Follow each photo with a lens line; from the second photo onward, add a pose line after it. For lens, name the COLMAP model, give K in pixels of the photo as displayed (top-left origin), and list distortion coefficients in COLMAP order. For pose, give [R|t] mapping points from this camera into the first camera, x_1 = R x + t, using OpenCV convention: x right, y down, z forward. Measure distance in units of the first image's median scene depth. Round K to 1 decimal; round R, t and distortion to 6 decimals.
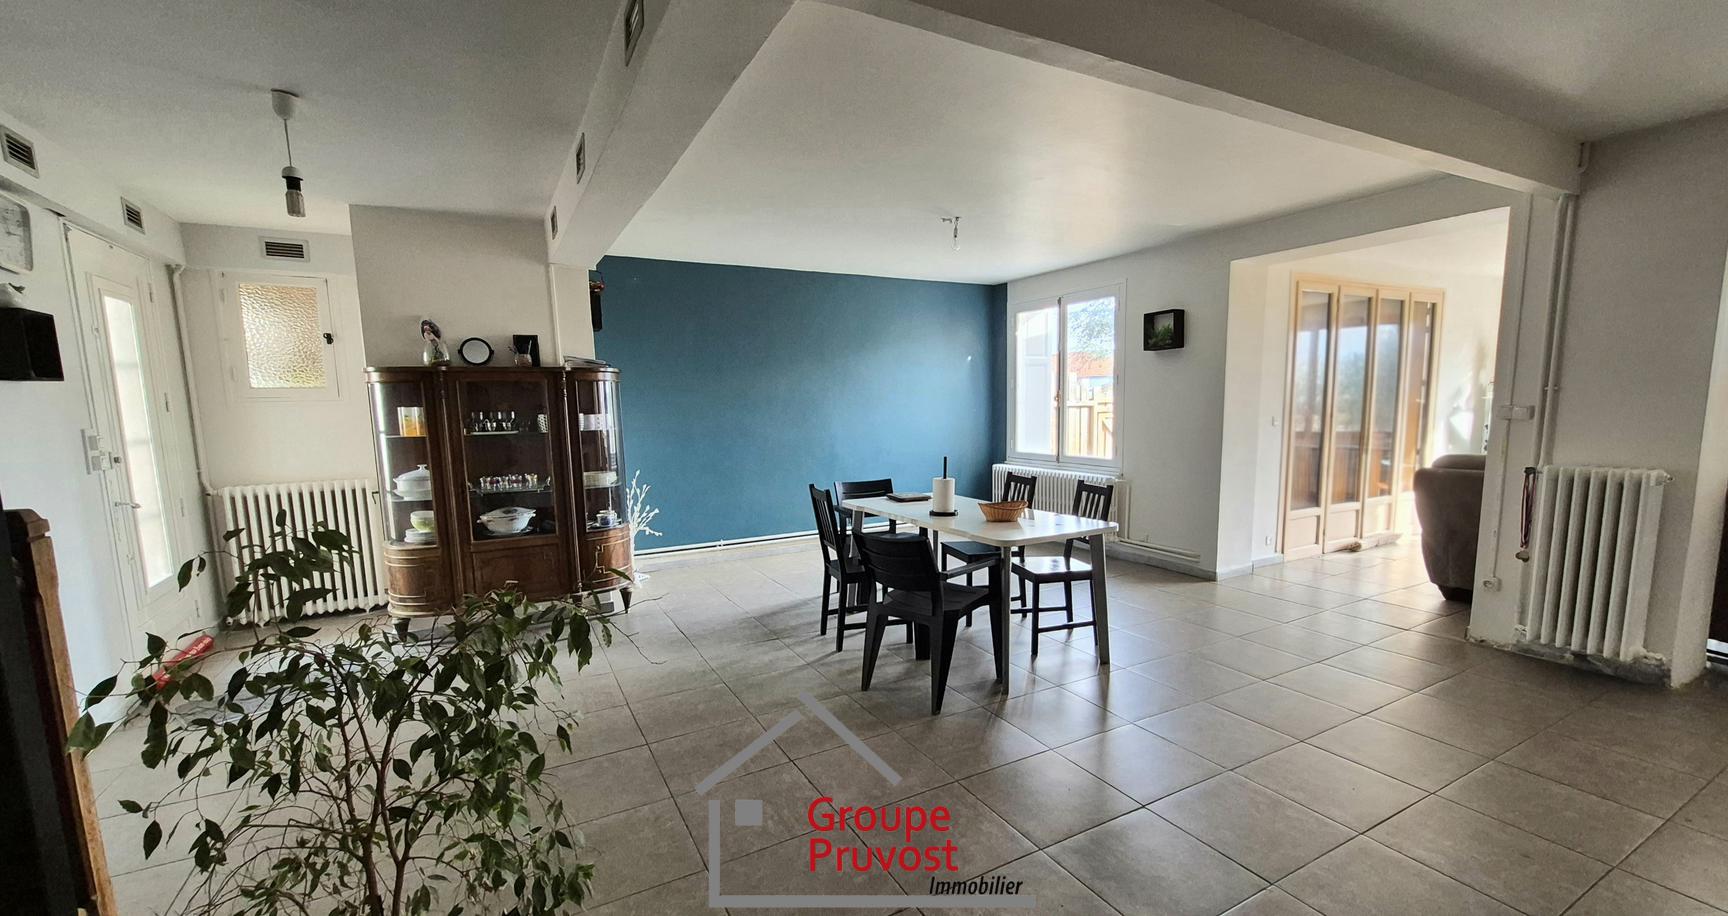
lens RADIAL K [[713.0, 0, 882.0], [0, 713.0, 487.6], [0, 0, 1]] dist [-0.000651, 0.000015]
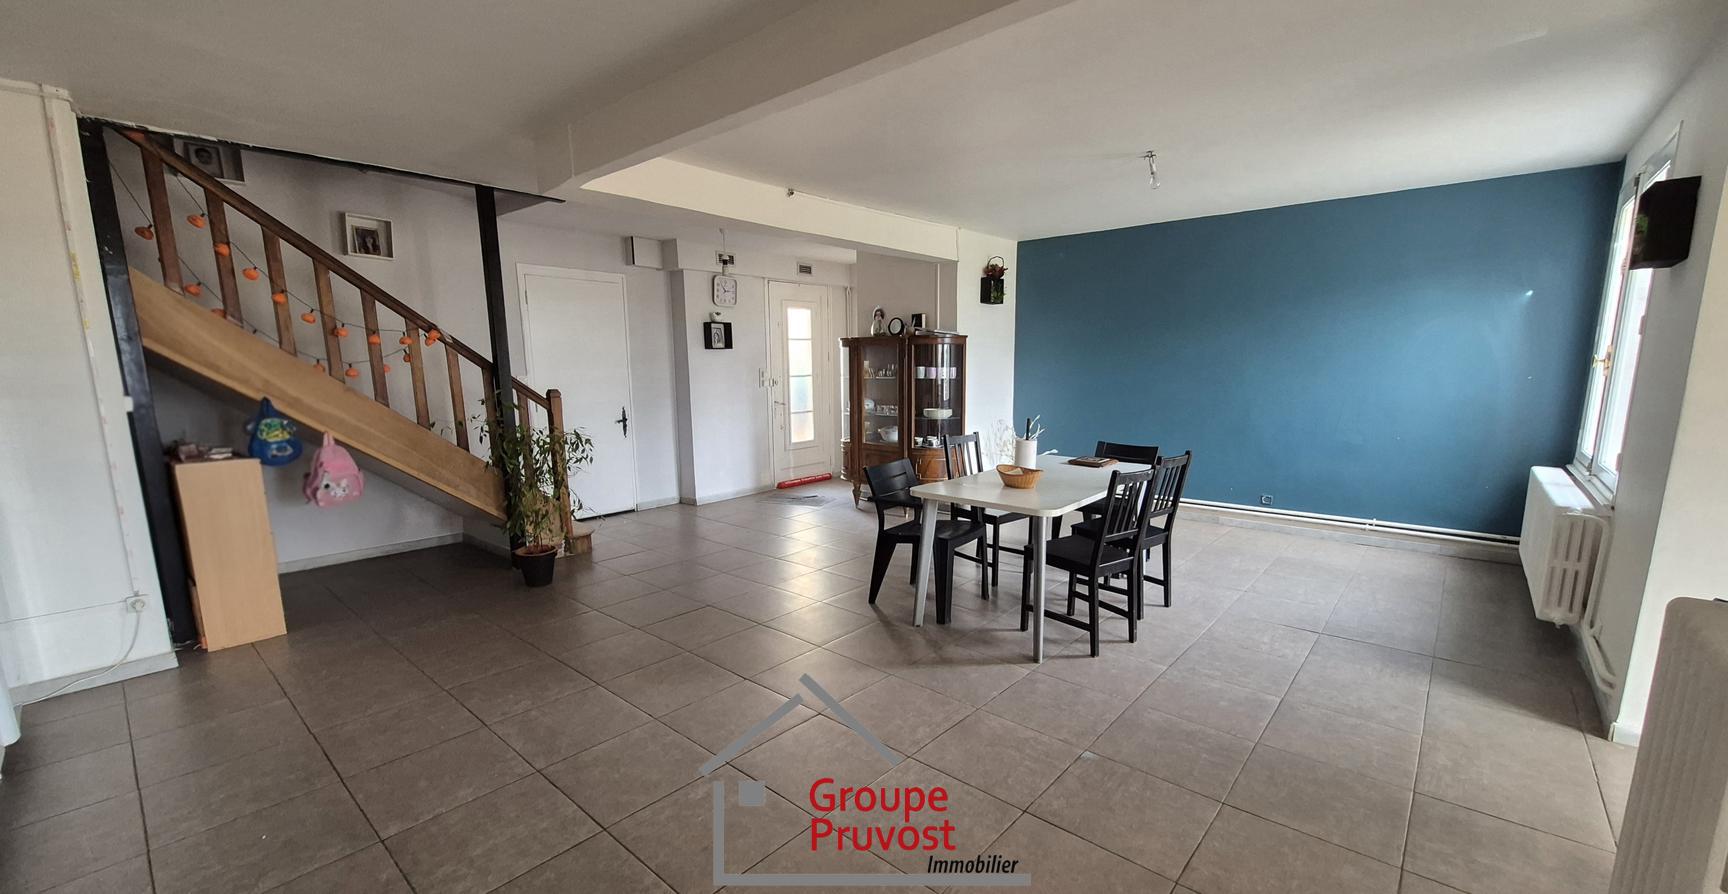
lens RADIAL K [[683.0, 0, 863.9], [0, 683.0, 471.9], [0, 0, 1]] dist [-0.001002, -0.000061]
pose [[0.337305, 0.169008, -0.926100, 0.888028], [-0.112667, 0.983929, 0.138526, -0.073060], [0.934629, 0.057615, 0.350926, 0.417872]]
